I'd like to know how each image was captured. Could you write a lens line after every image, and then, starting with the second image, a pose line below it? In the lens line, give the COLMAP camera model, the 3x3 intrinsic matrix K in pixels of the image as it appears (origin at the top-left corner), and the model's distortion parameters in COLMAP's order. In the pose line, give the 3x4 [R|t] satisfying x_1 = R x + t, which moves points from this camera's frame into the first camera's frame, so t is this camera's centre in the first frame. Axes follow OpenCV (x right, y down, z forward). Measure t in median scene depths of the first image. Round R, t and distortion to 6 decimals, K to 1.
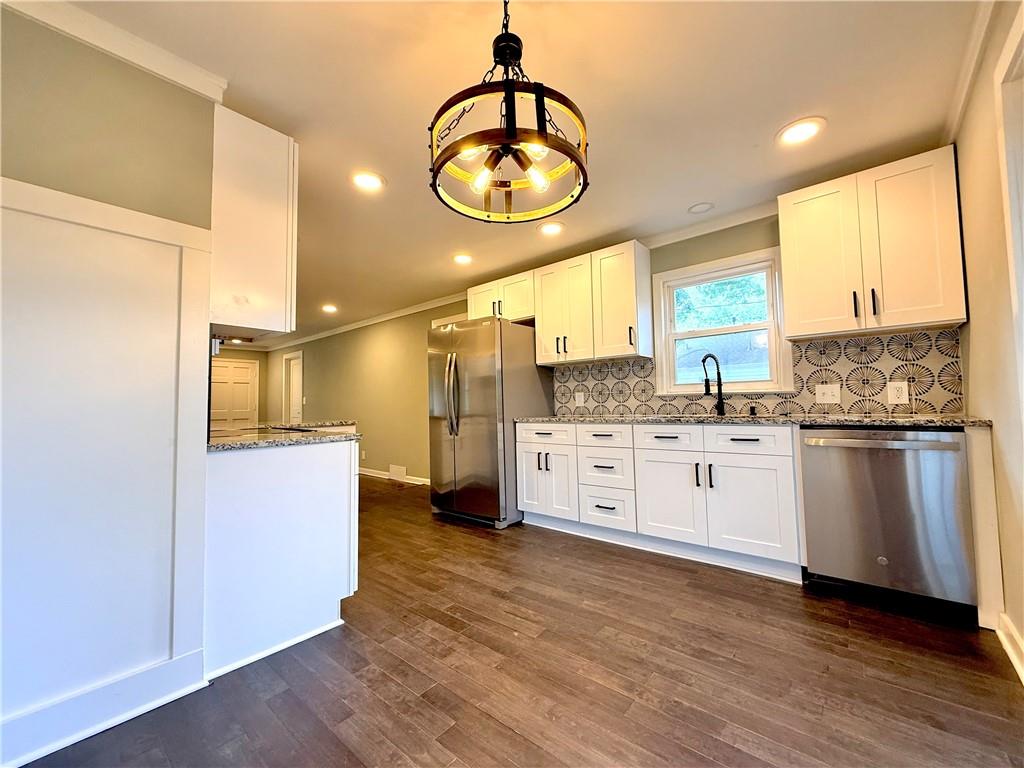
lens RADIAL K [[408.9, 0, 511.4], [0, 408.9, 383.7], [0, 0, 1]] dist [0.000021, 0.000538]
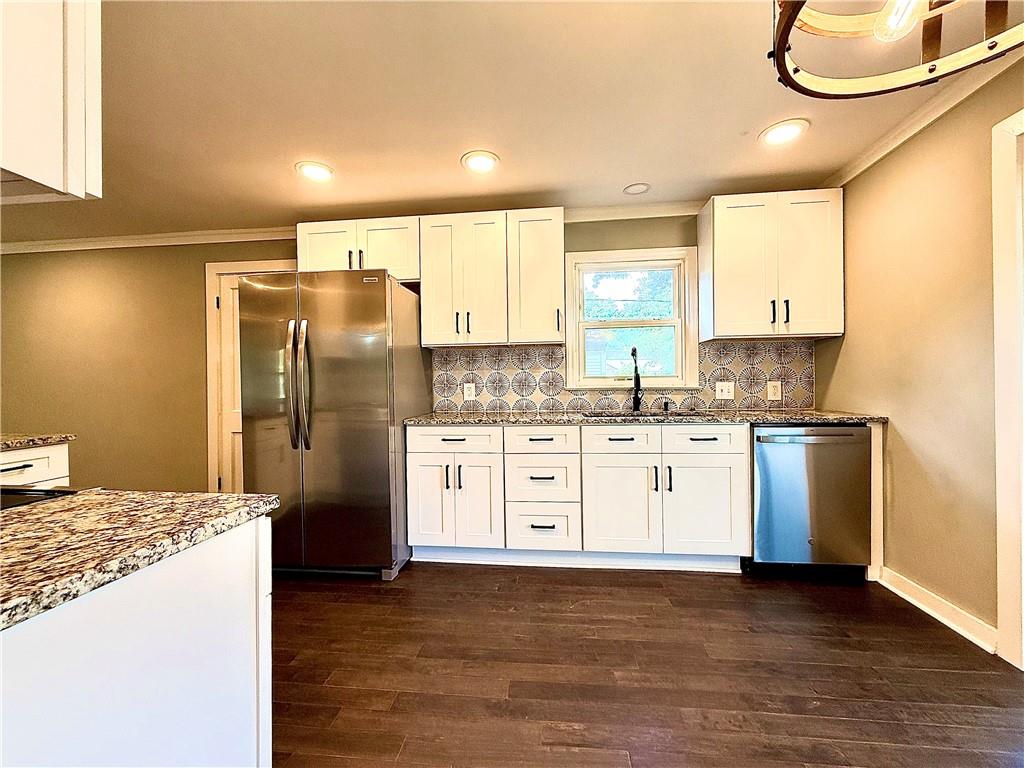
lens RADIAL K [[408.9, 0, 513.4], [0, 408.9, 383.9], [0, 0, 1]] dist [0.000021, 0.000538]
pose [[0.825825, 0.009228, 0.563851, -0.305136], [-0.033730, 0.998884, 0.033053, -0.009649], [-0.562917, -0.046315, 0.825215, 0.394076]]
